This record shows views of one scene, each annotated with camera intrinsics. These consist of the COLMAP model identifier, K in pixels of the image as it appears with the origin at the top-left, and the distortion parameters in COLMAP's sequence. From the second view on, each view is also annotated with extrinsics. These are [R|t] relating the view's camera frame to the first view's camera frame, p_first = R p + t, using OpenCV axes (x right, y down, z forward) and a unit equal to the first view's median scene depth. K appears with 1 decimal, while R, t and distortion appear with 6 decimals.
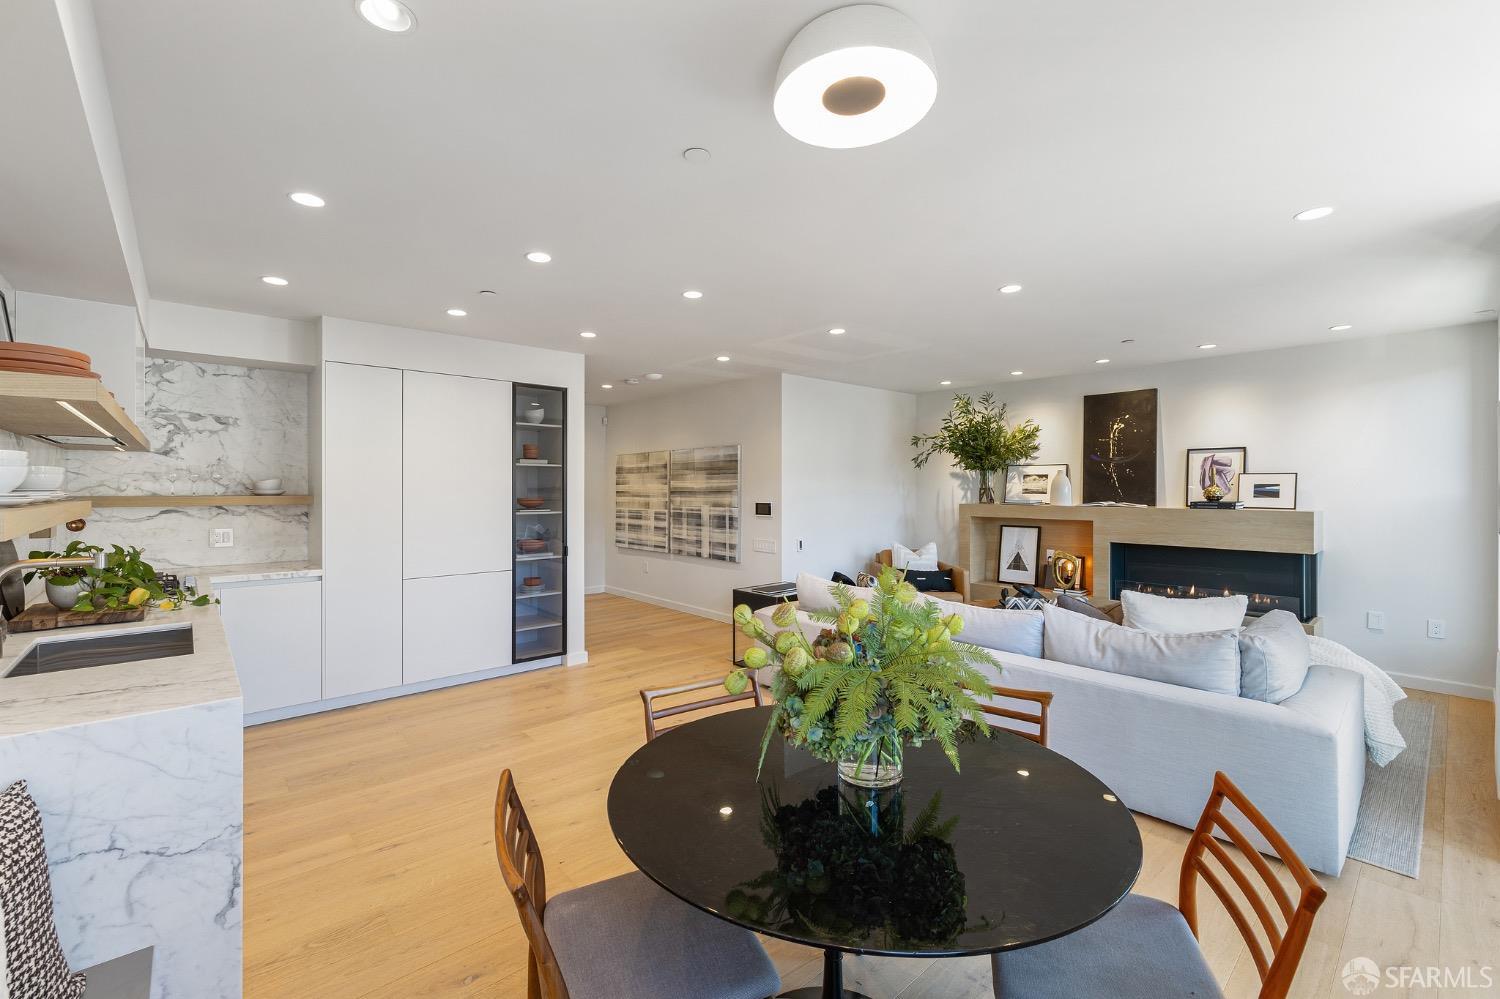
lens RADIAL K [[620.8, 0, 747.0], [0, 620.8, 492.2], [0, 0, 1]] dist [0.001880, 0.000439]
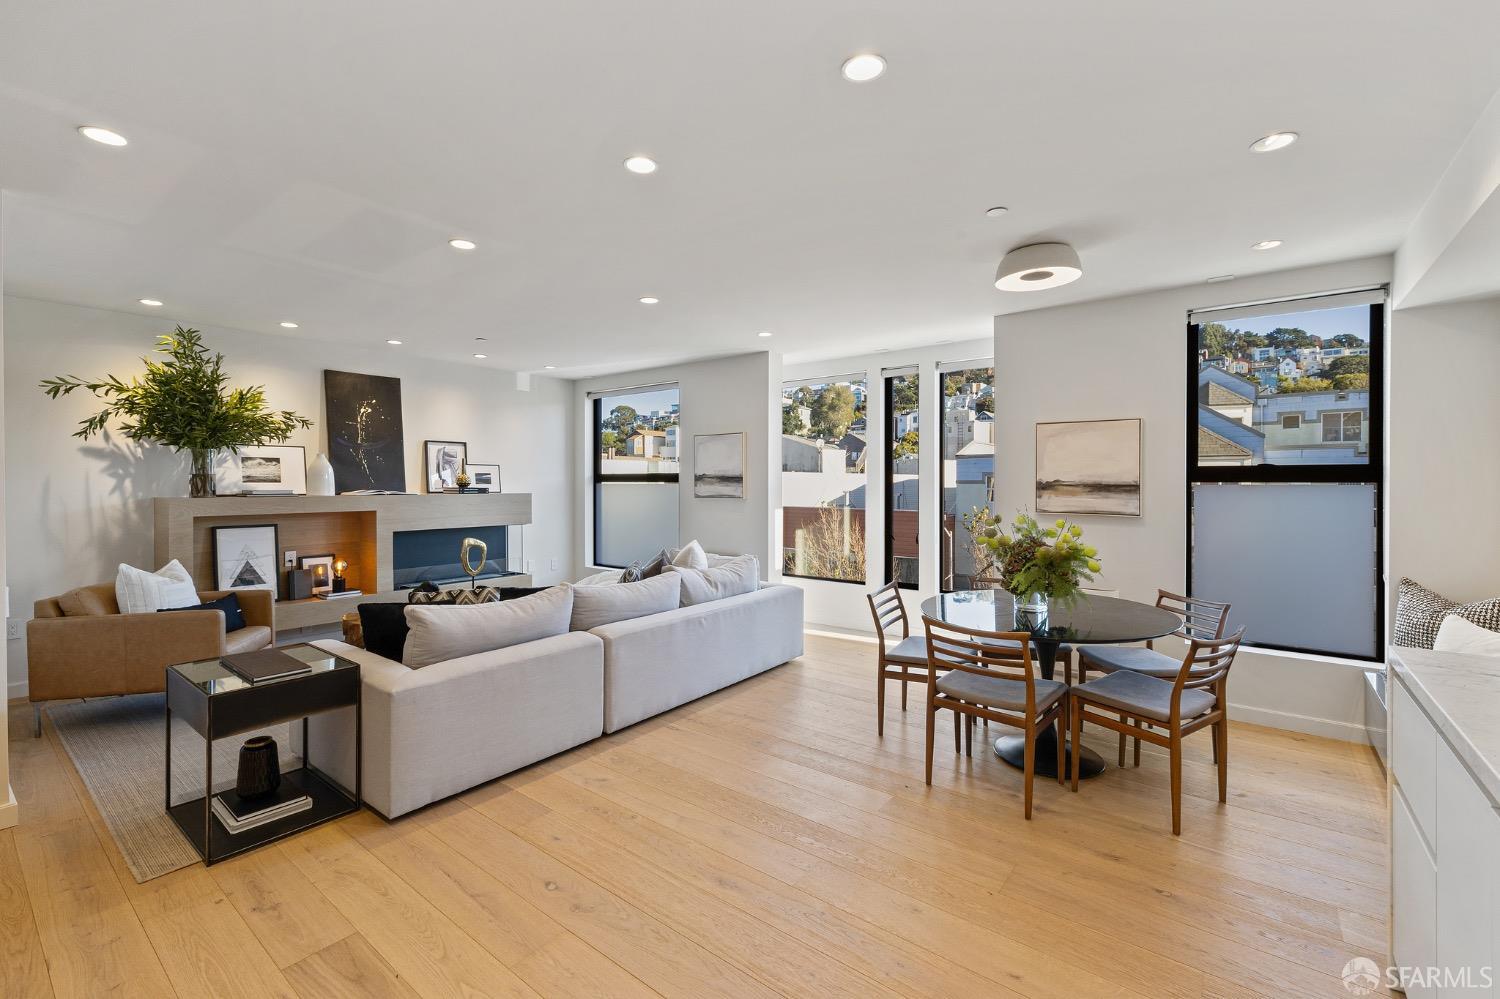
lens RADIAL K [[620.8, 0, 735.9], [0, 620.8, 489.3], [0, 0, 1]] dist [0.001880, 0.000439]
pose [[-0.170009, -0.011629, 0.985374, -0.436356], [0.007218, 0.999889, 0.013045, 0.005869], [-0.985416, 0.009331, -0.169906, 0.608489]]
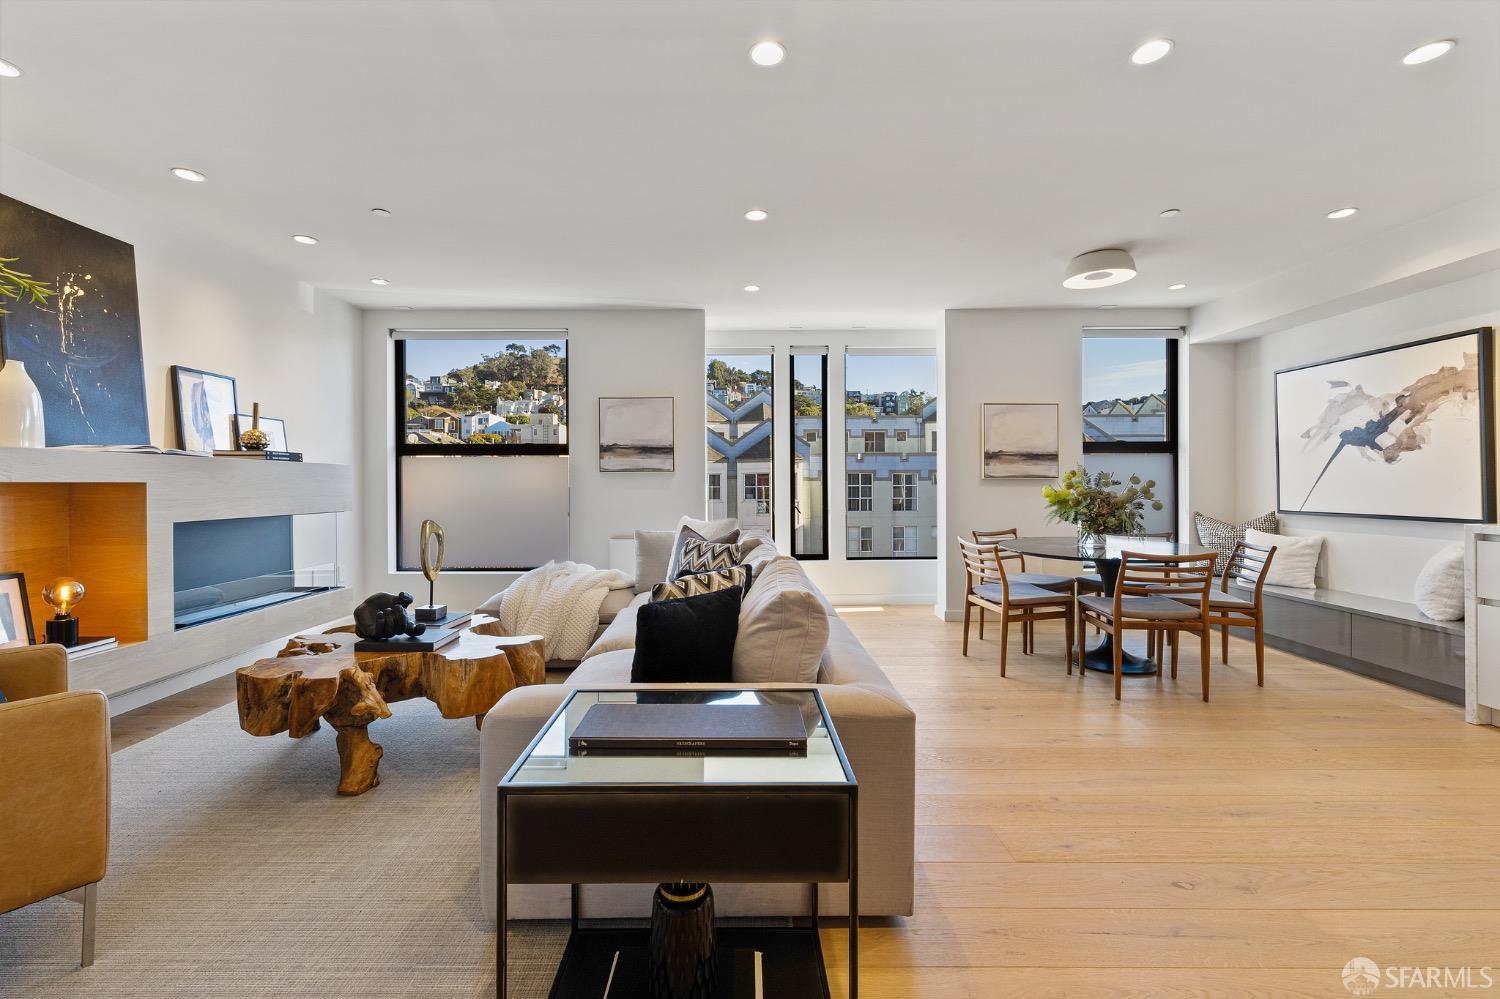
lens RADIAL K [[620.8, 0, 726.6], [0, 620.8, 483.2], [0, 0, 1]] dist [0.001880, 0.000439]
pose [[-0.732929, 0.002021, 0.680303, -0.109900], [0.006702, 0.999969, 0.004249, 0.046113], [-0.680273, 0.007674, -0.732919, 1.015725]]
